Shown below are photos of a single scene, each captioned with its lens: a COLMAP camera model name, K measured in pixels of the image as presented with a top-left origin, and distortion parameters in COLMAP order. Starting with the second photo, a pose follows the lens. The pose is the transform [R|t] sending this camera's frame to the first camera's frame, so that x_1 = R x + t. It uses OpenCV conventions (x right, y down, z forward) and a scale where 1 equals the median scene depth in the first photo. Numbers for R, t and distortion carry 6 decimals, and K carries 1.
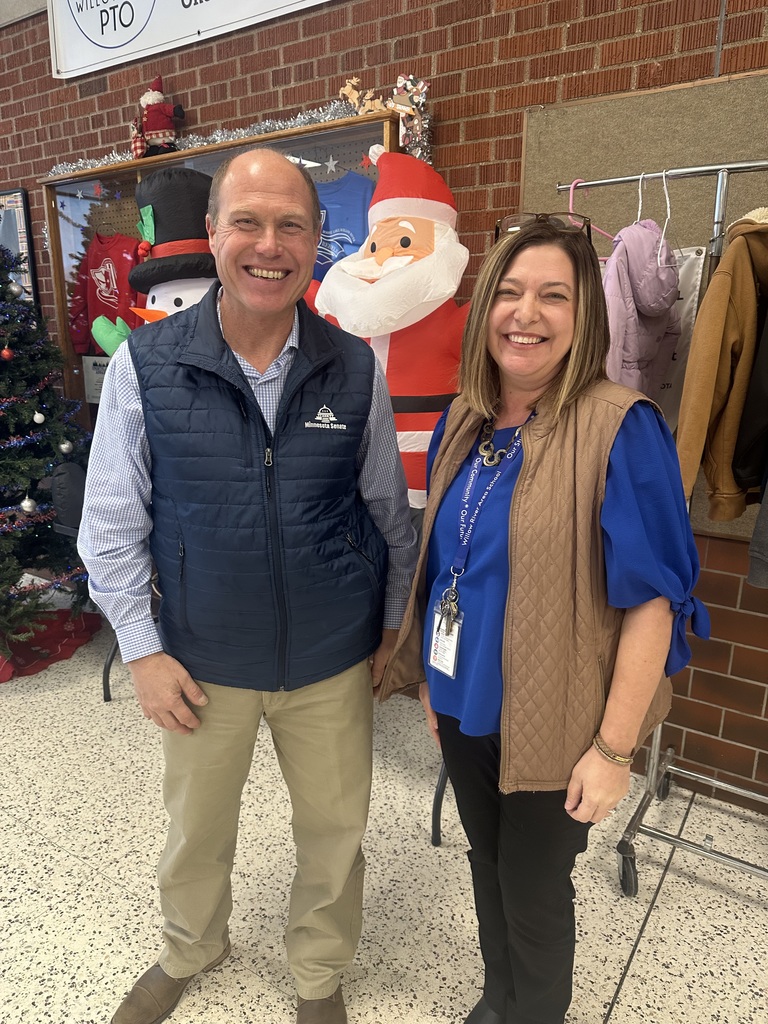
lens RADIAL K [[723.3, 0, 381.9], [0, 723.3, 511.0], [0, 0, 1]] dist [0.005902, -0.004307]
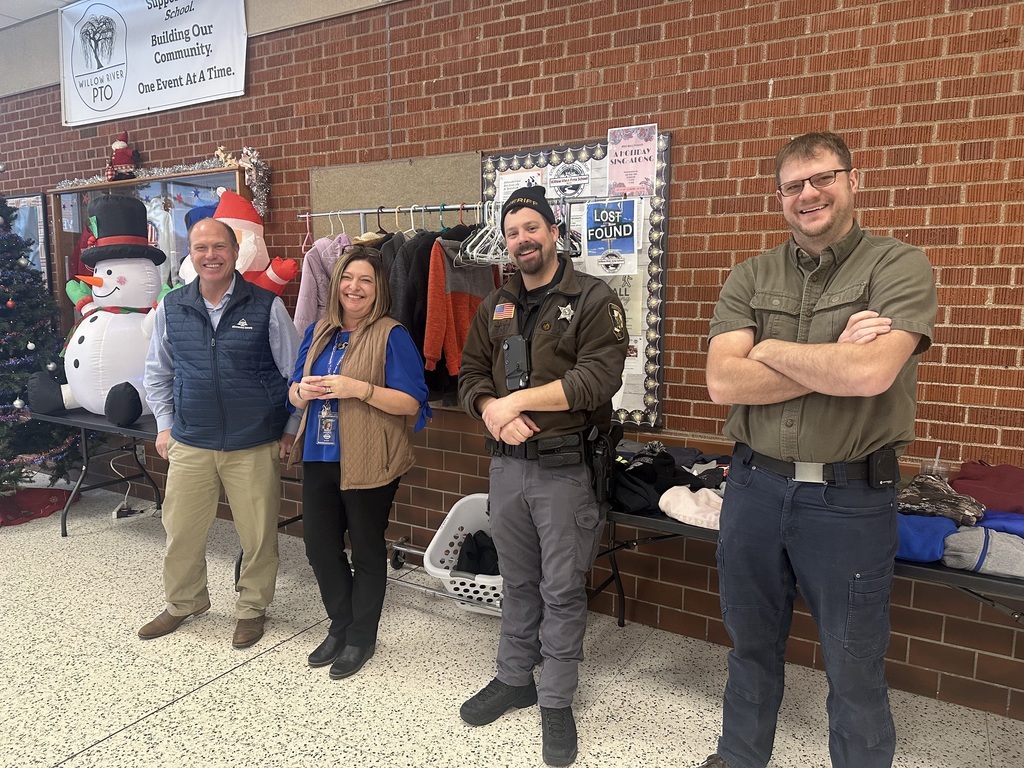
lens RADIAL K [[723.3, 0, 513.3], [0, 723.3, 384.9], [0, 0, 1]] dist [0.005902, -0.004307]
pose [[0.998547, 0.000512, 0.053880, 0.448367], [0.005924, 0.992849, -0.119231, 0.137854], [-0.053556, 0.119377, 0.991404, -0.537249]]
